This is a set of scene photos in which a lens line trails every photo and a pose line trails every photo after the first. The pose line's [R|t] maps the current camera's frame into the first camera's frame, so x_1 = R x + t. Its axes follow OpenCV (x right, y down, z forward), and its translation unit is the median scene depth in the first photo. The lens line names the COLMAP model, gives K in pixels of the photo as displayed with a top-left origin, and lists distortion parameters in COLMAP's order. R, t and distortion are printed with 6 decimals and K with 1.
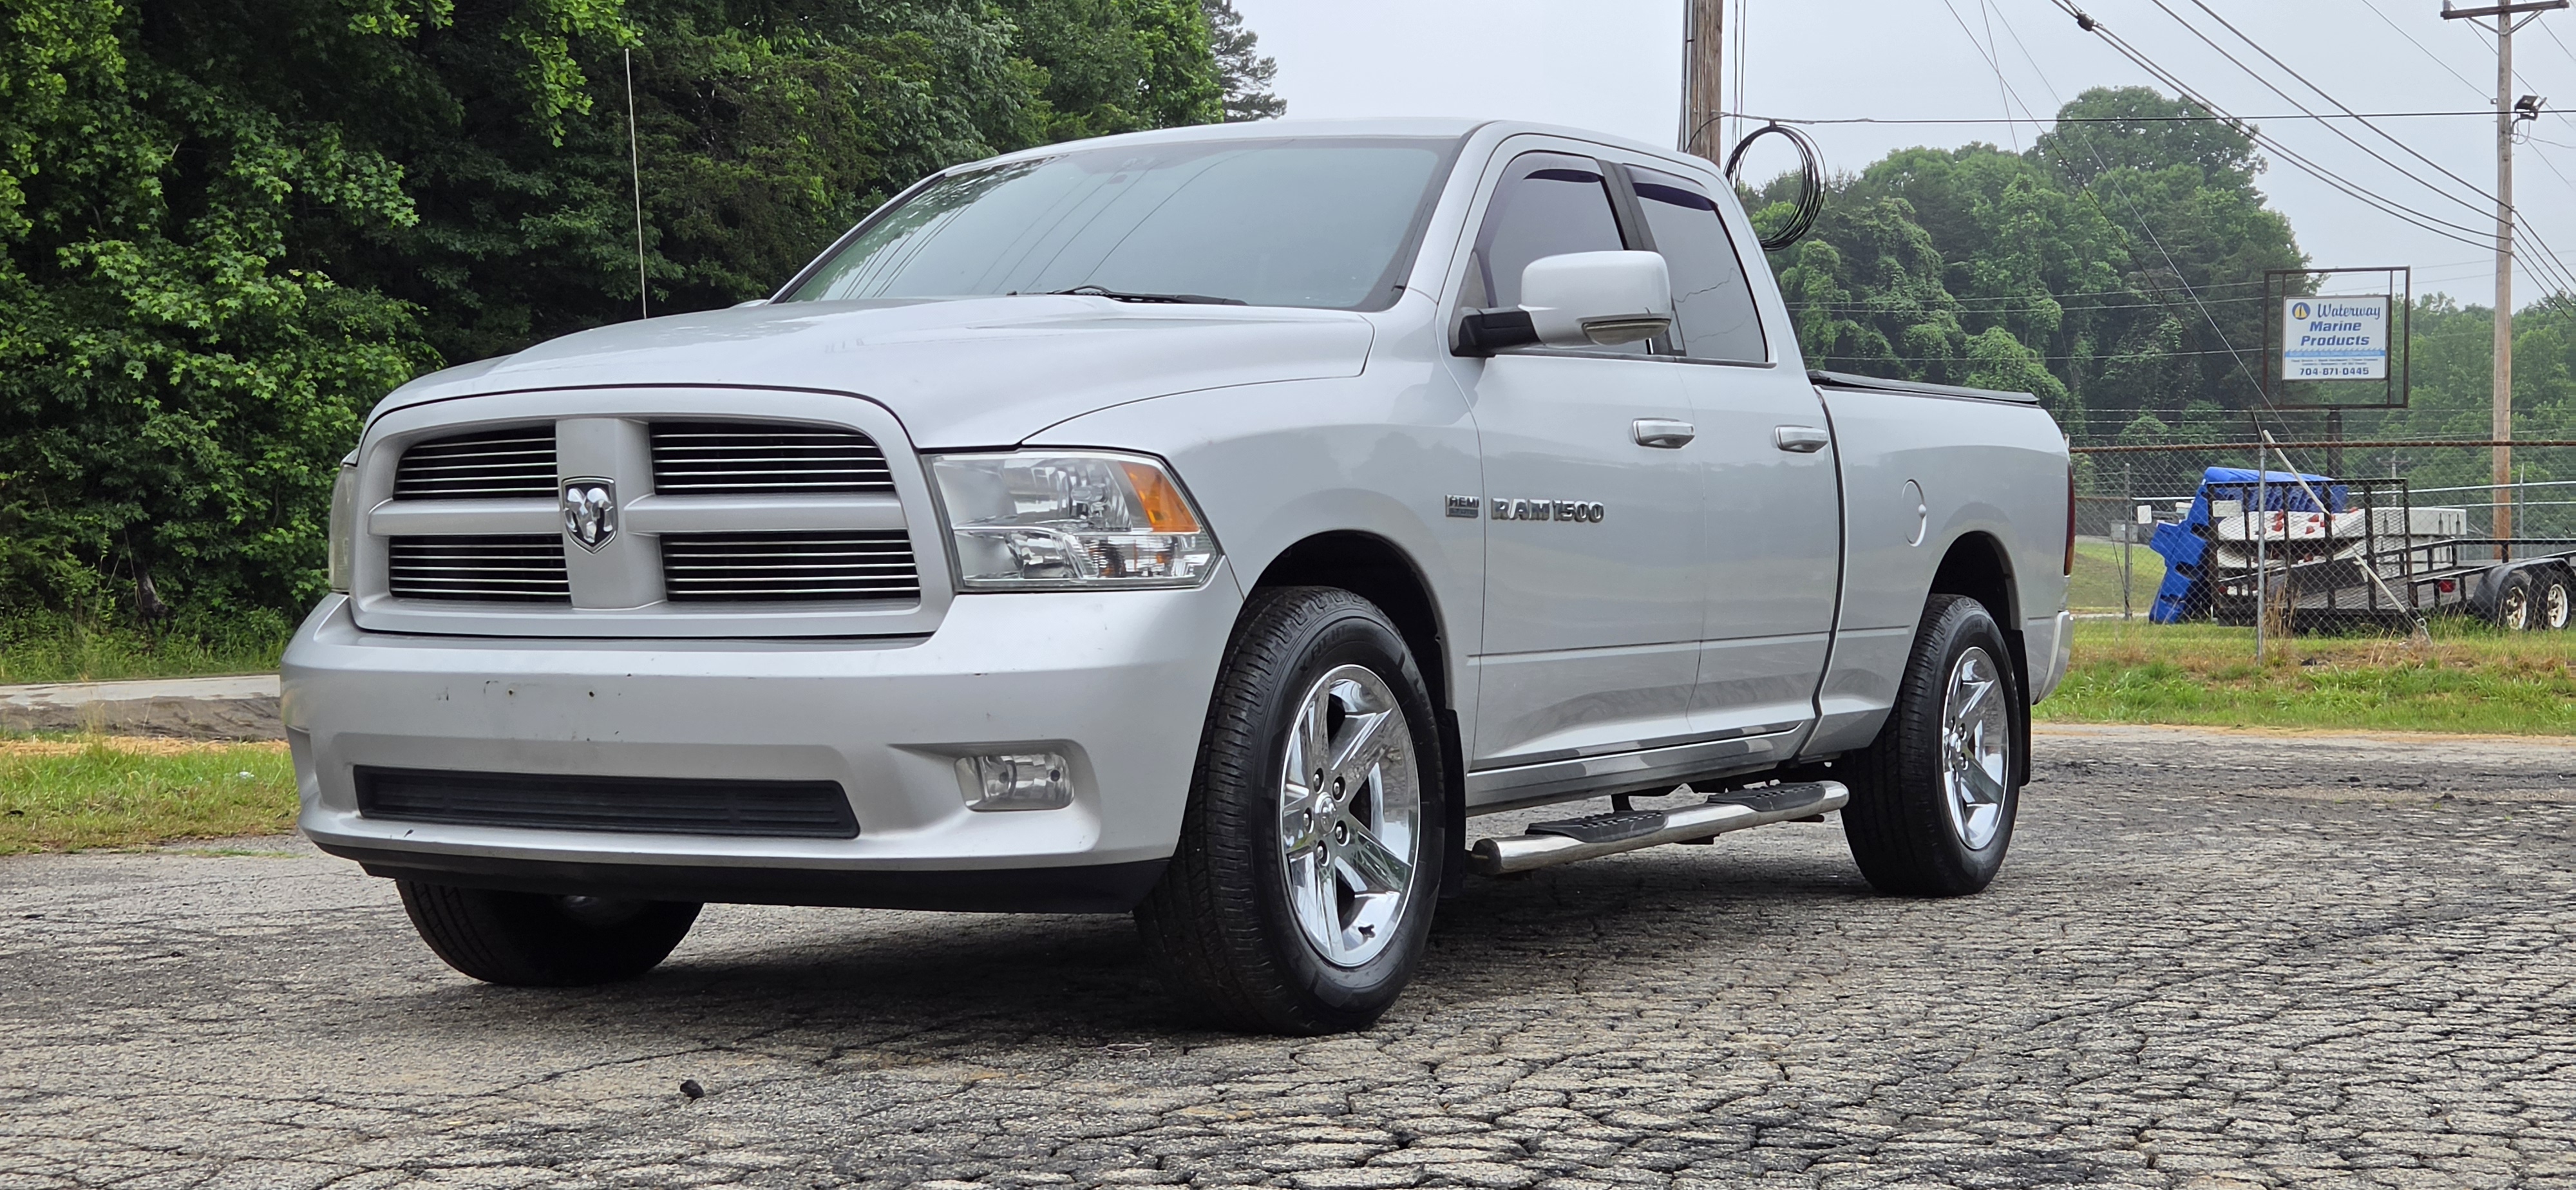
lens RADIAL K [[3500.1, 0, 1288.0], [0, 3500.1, 595.0], [0, 0, 1]] dist [0.089672, -0.063455]
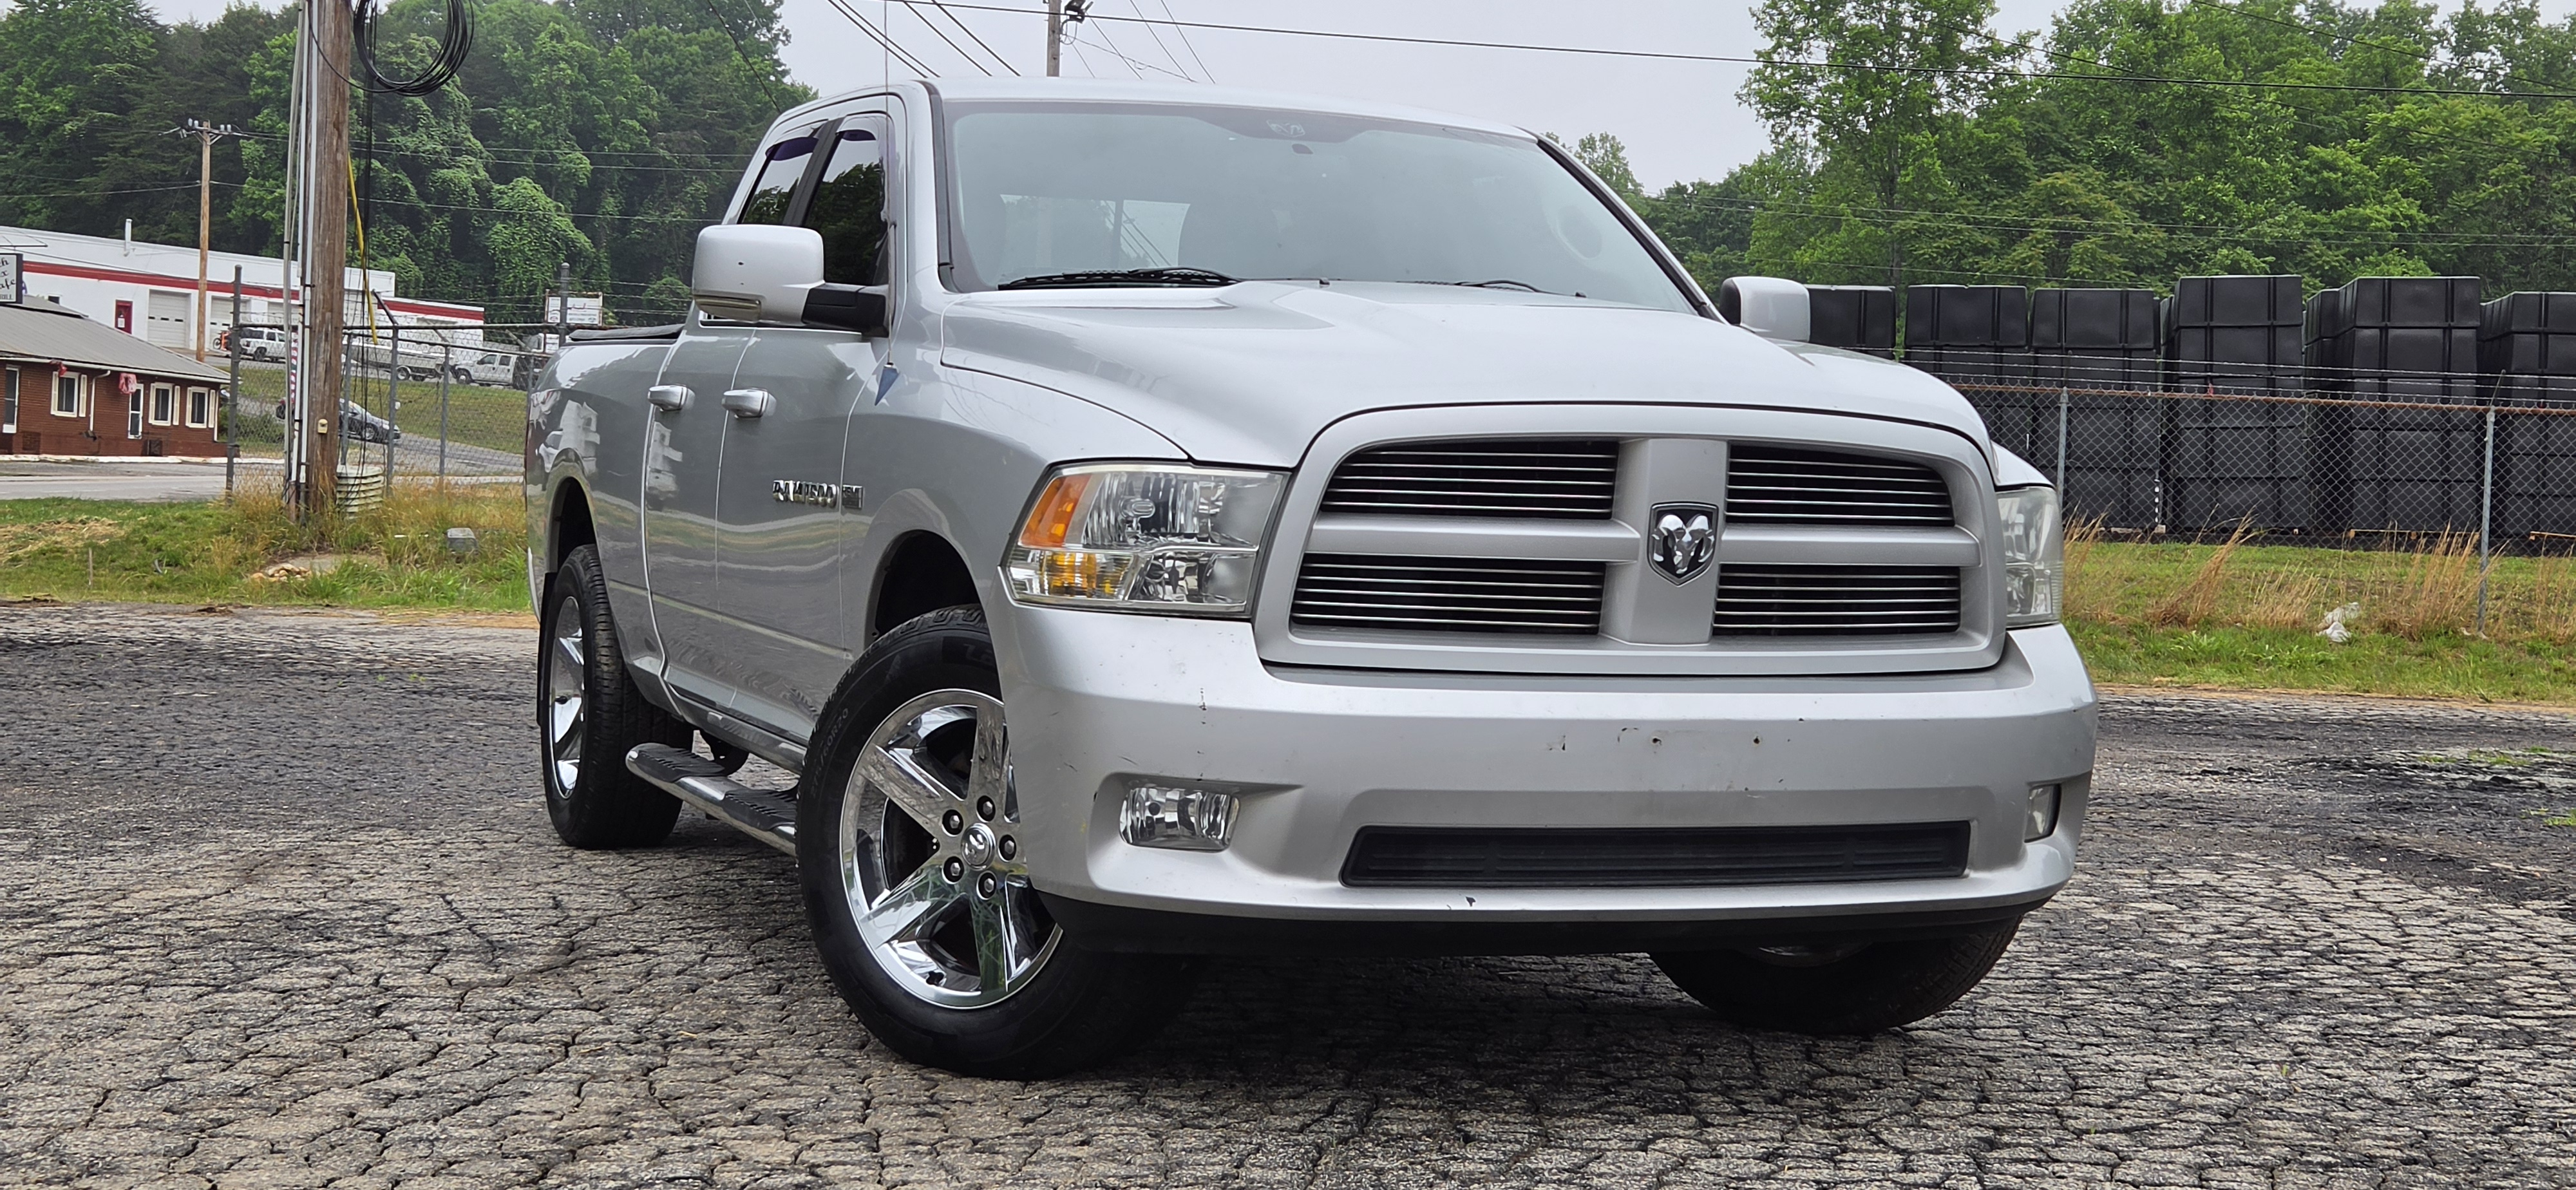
lens RADIAL K [[3468.8, 0, 1373.9], [0, 3468.8, 538.0], [0, 0, 1]] dist [0.096892, -0.090401]
pose [[0.616575, 0.004438, 0.787284, -0.952509], [-0.027164, 0.999509, 0.015640, -0.035779], [-0.786827, -0.031029, 0.616392, 0.496847]]
